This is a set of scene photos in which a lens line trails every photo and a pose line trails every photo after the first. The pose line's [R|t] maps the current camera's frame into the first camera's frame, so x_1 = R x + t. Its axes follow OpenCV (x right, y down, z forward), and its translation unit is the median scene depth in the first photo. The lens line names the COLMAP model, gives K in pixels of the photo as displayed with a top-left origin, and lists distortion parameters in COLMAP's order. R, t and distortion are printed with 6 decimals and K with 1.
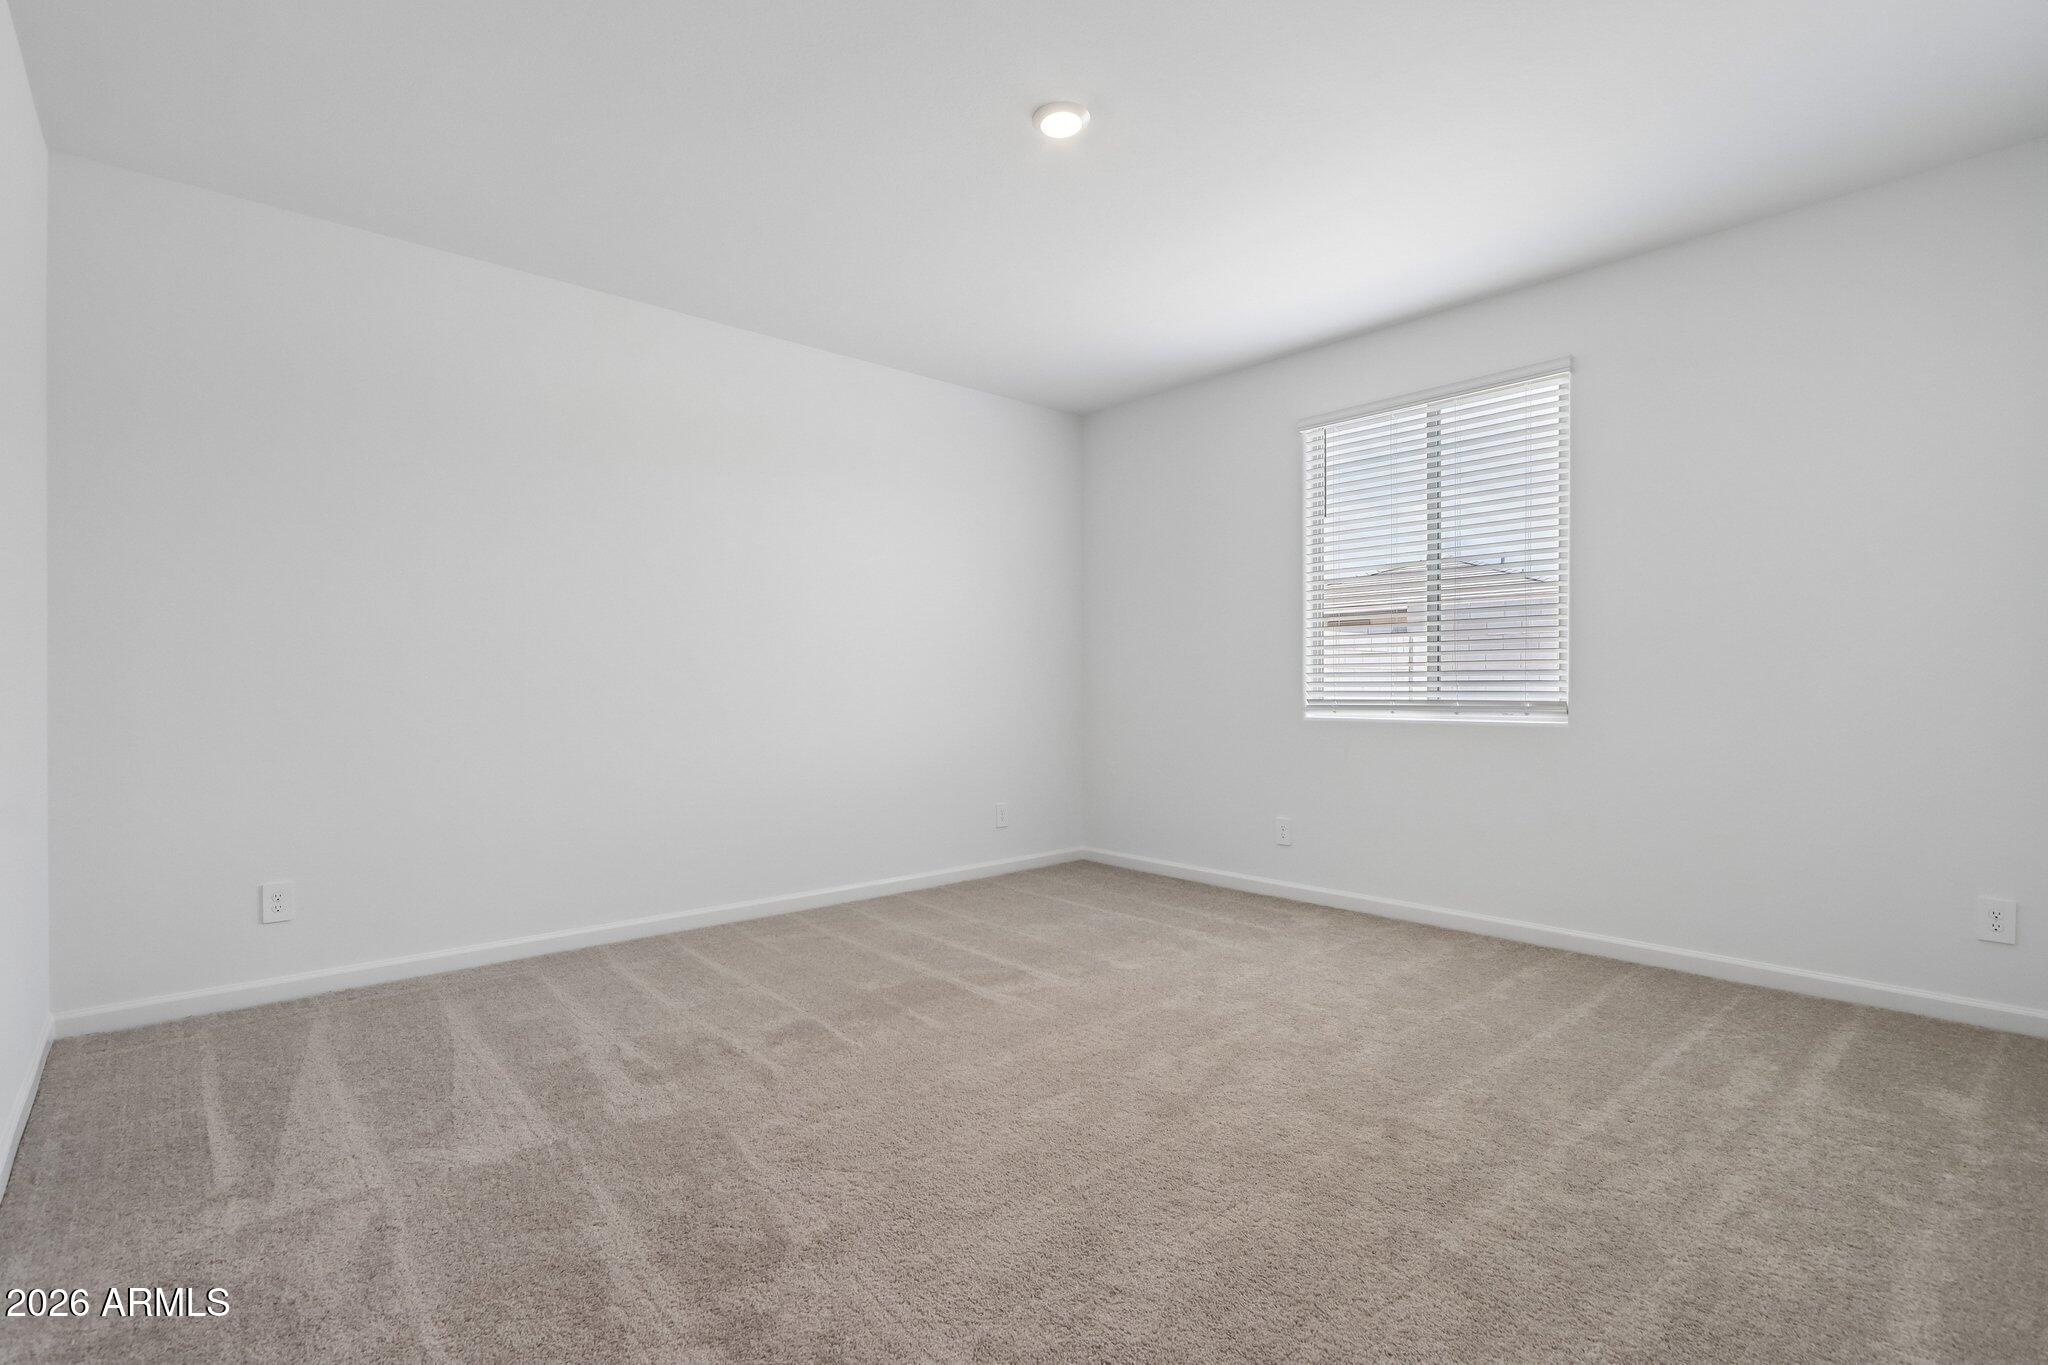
lens RADIAL K [[969.2, 0, 1025.4], [0, 969.2, 685.7], [0, 0, 1]] dist [-0.016031, 0.003360]
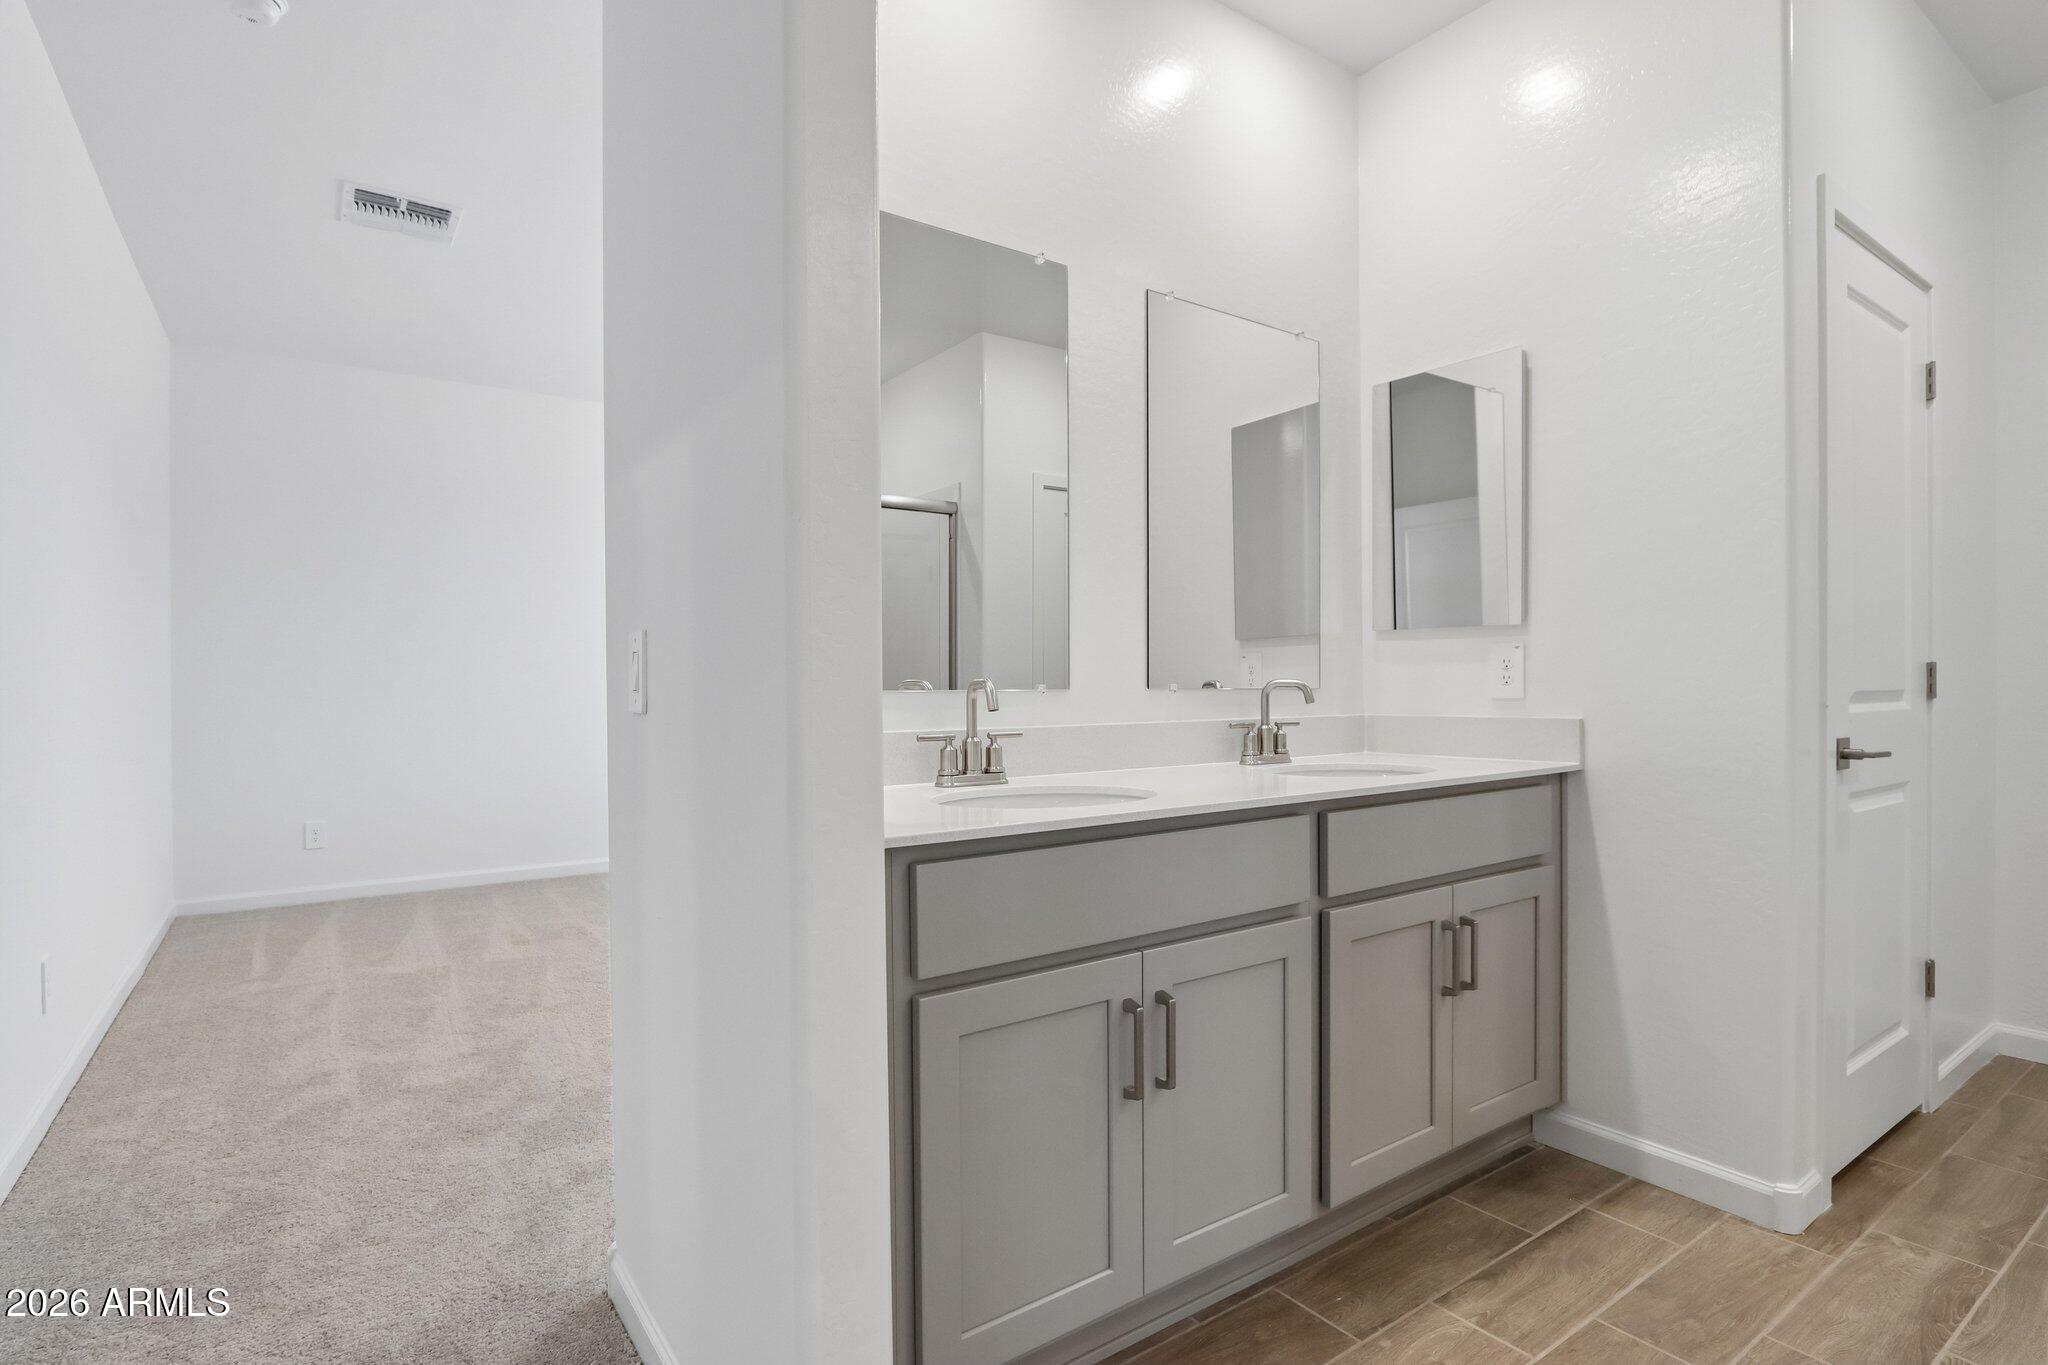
lens RADIAL K [[1010.2, 0, 1020.5], [0, 1010.2, 697.7], [0, 0, 1]] dist [-0.012571, -0.000280]
pose [[0.993729, 0.002064, -0.111793, 0.656473], [-0.000832, 0.999938, 0.011068, -0.003048], [0.111809, -0.010905, 0.993670, -0.567250]]
